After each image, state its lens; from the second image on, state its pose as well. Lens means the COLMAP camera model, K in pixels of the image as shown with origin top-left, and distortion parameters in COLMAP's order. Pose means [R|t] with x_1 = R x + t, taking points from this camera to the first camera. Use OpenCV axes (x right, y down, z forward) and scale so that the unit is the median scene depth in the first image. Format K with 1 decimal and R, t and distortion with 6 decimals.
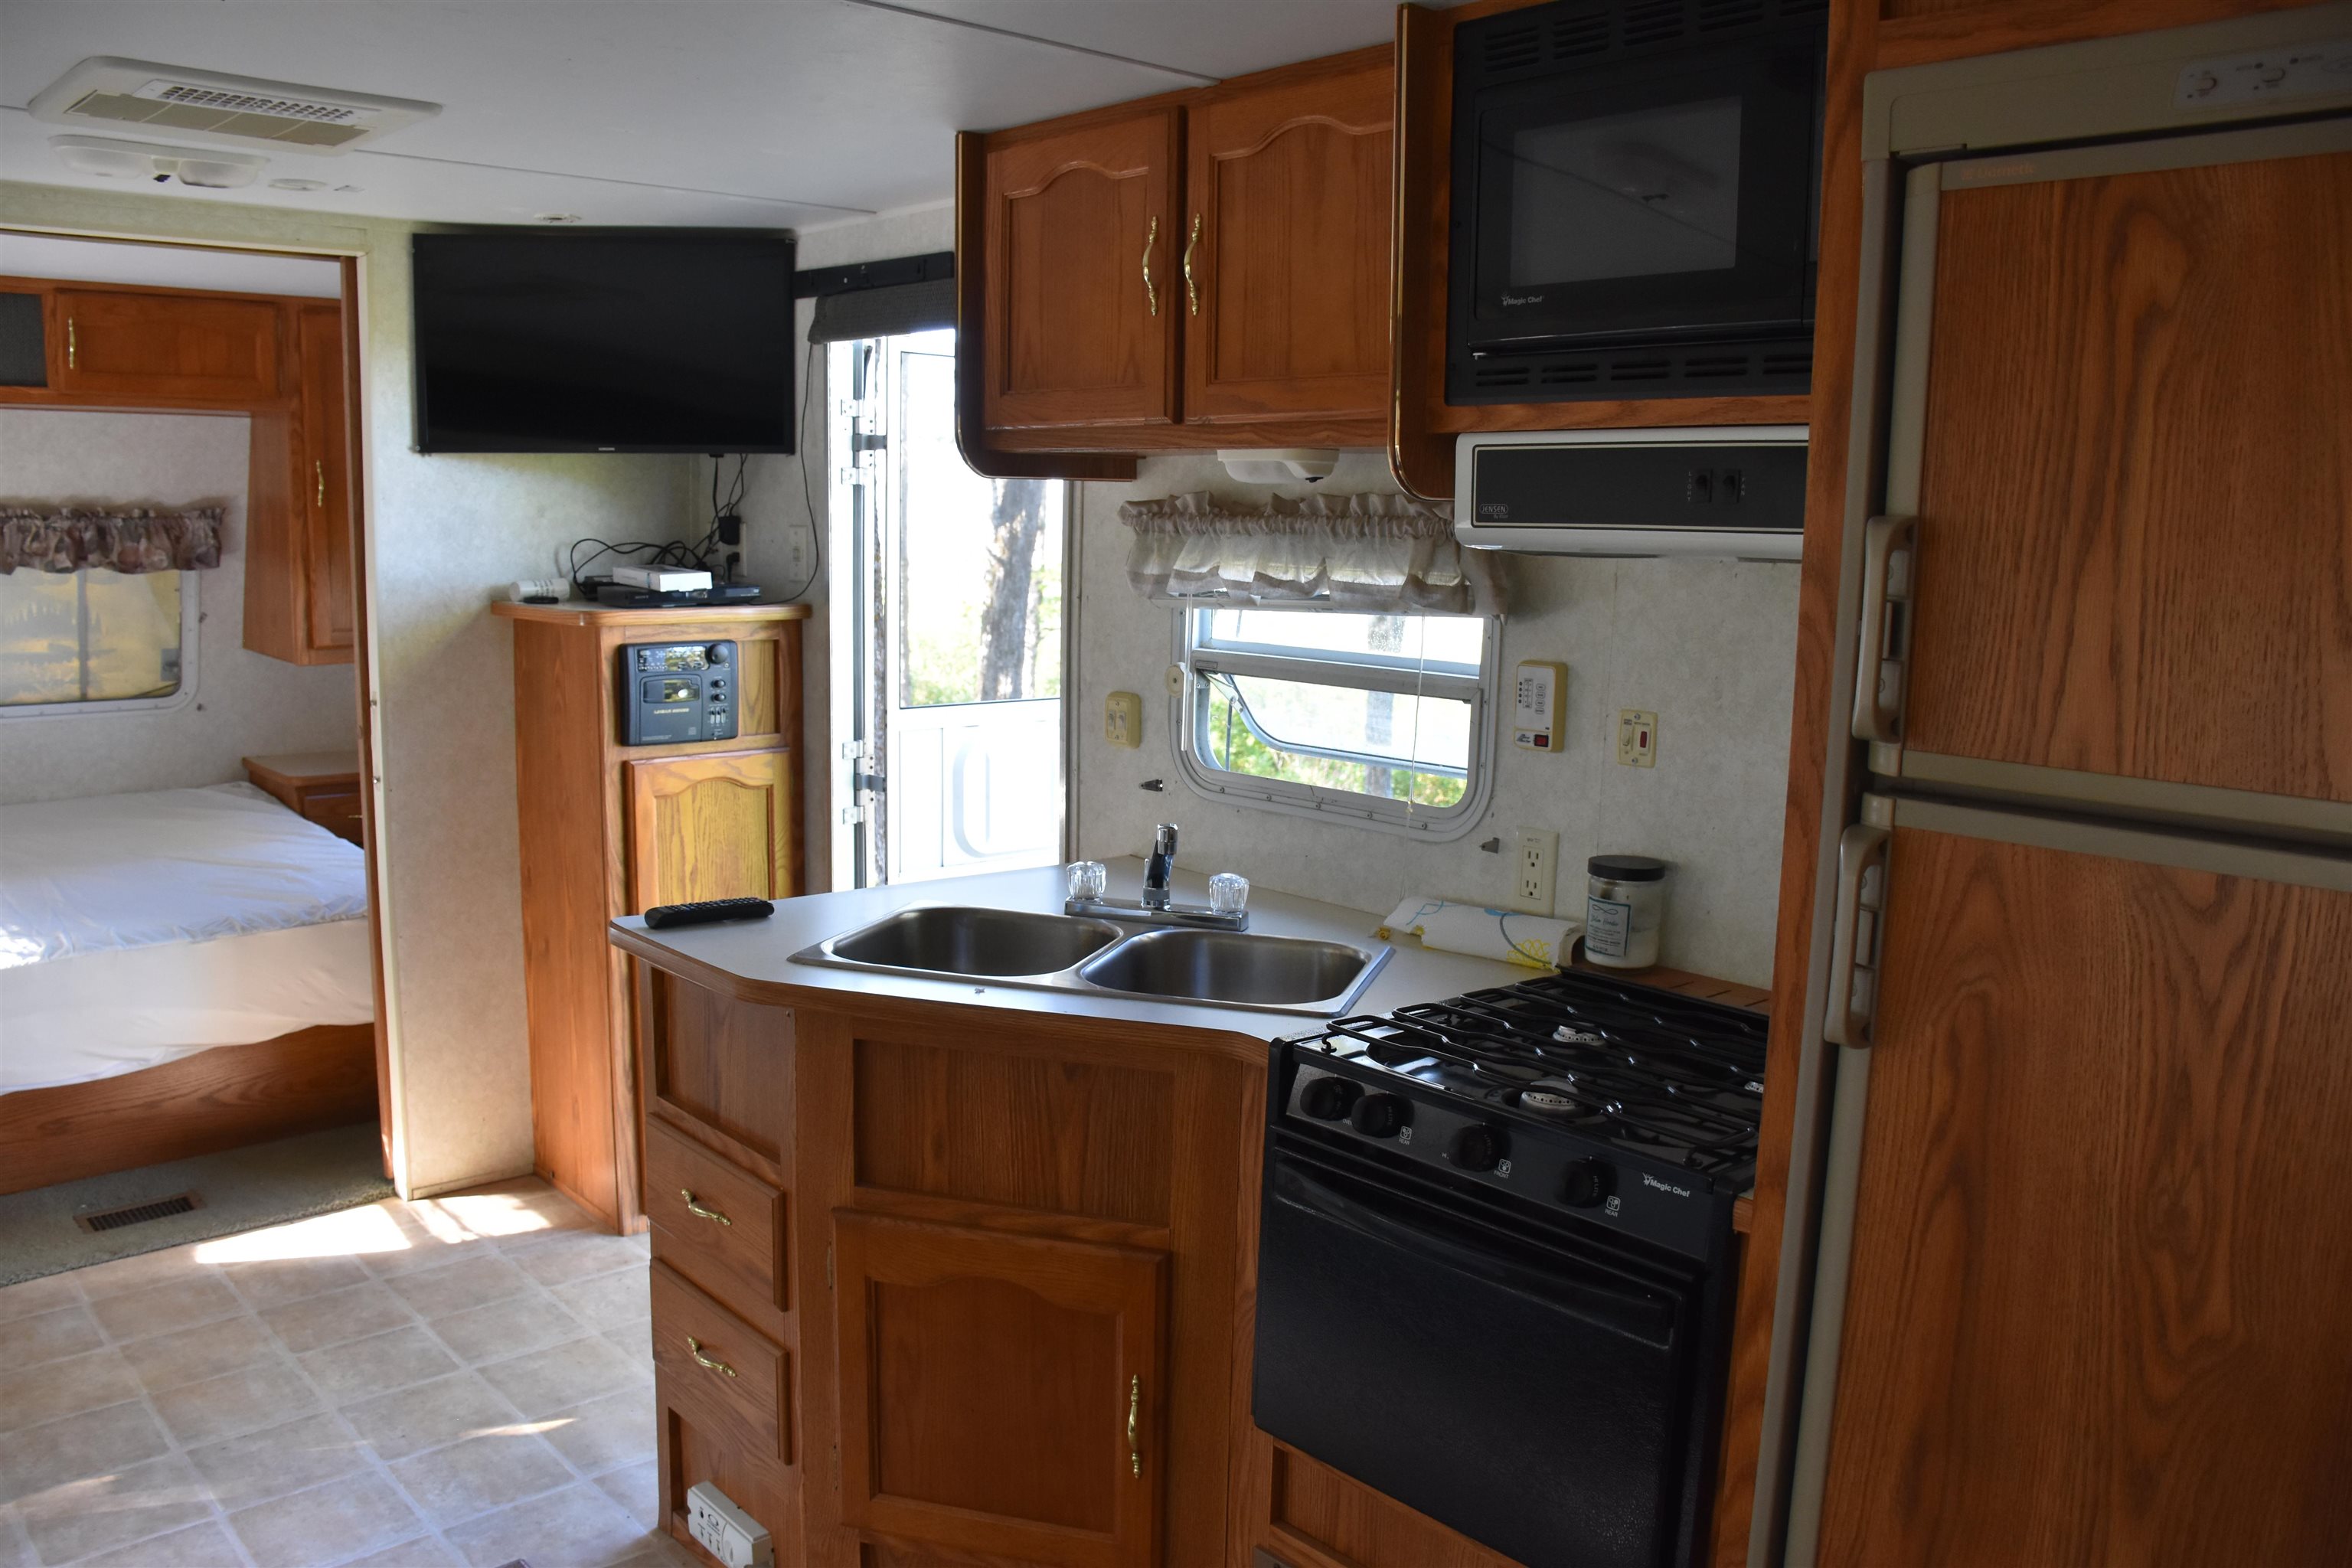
lens RADIAL K [[1819.8, 0, 1176.2], [0, 1819.8, 792.8], [0, 0, 1]] dist [-0.154060, 0.105914]
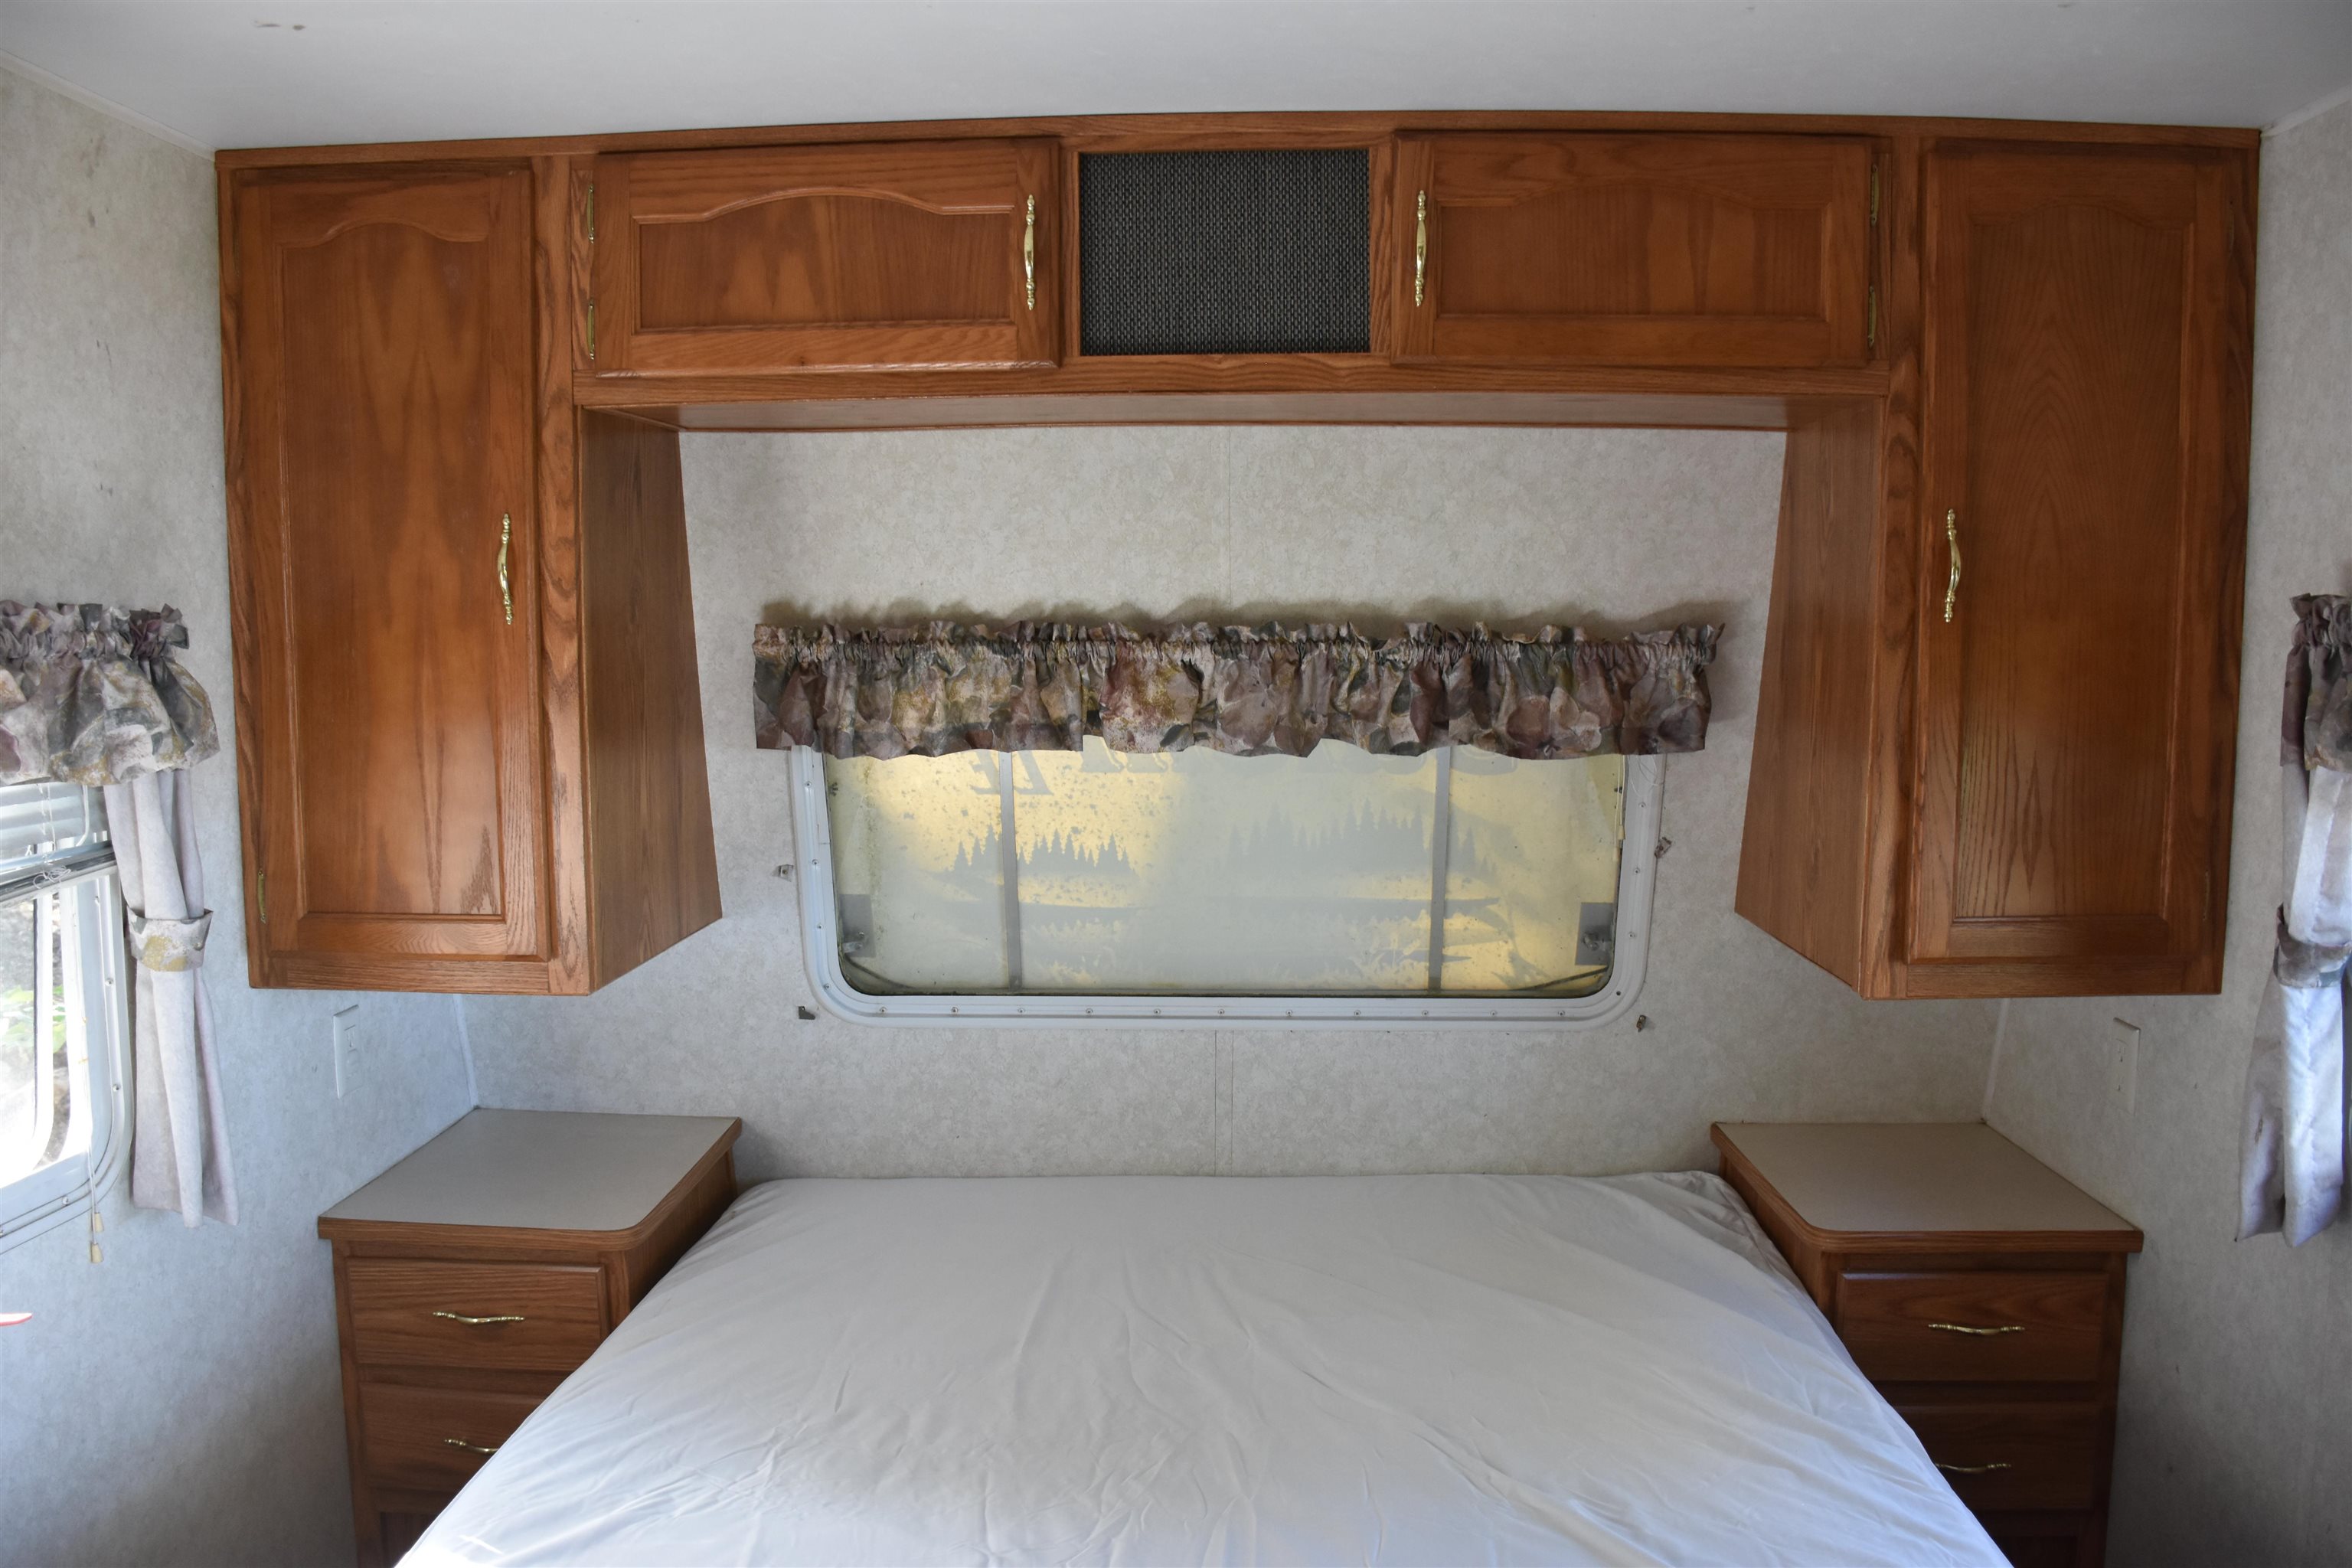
lens RADIAL K [[1819.8, 0, 1176.2], [0, 1819.8, 792.8], [0, 0, 1]] dist [-0.154060, 0.105914]
pose [[0.716794, 0.048199, -0.695617, -0.322934], [-0.096438, 0.994873, -0.030440, -0.092178], [0.690584, 0.088903, 0.717768, 0.576329]]
